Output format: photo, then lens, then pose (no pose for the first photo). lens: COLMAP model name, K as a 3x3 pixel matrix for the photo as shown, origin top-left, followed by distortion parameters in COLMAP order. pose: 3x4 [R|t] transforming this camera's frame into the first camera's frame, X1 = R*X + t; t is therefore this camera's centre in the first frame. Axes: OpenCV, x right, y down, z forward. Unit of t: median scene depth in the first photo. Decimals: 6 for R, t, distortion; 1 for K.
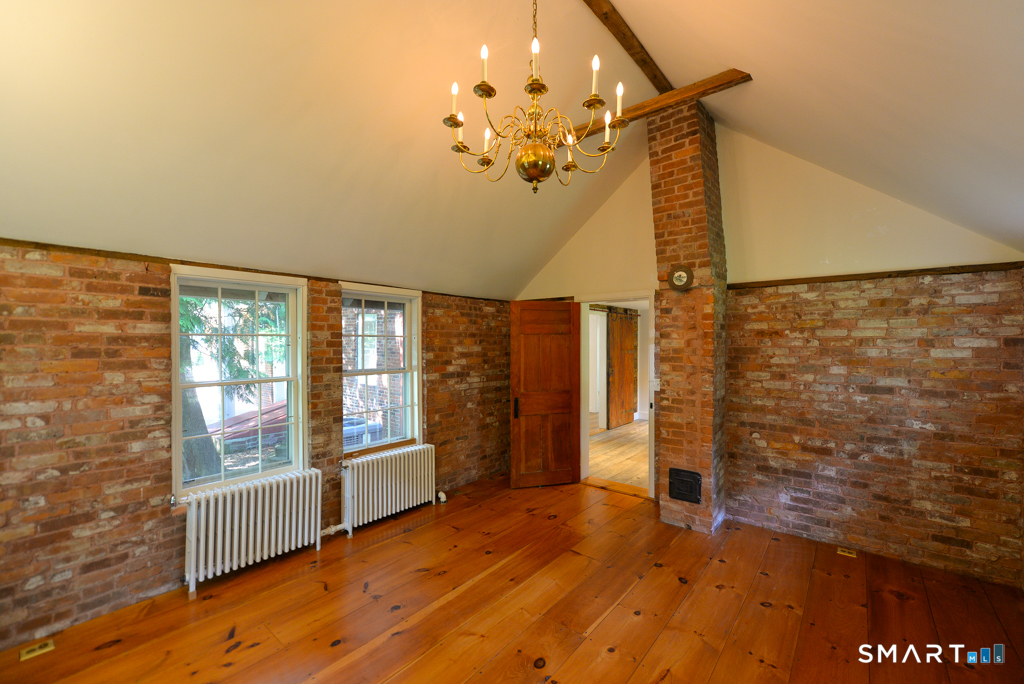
lens RADIAL K [[434.3, 0, 512.4], [0, 434.3, 341.1], [0, 0, 1]] dist [-0.001270, -0.000046]
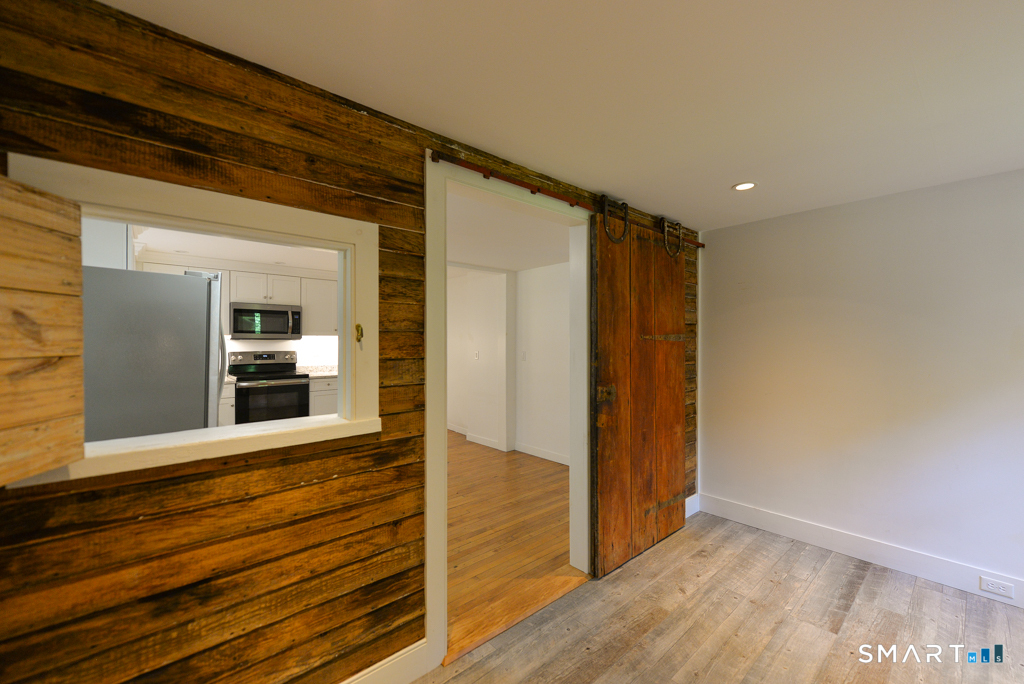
lens RADIAL K [[434.3, 0, 512.8], [0, 434.3, 342.7], [0, 0, 1]] dist [-0.001270, -0.000046]
pose [[0.989194, -0.004768, -0.146535, 0.201041], [0.005780, 0.999962, 0.006482, 0.027137], [0.146499, -0.007259, 0.989184, 0.650394]]
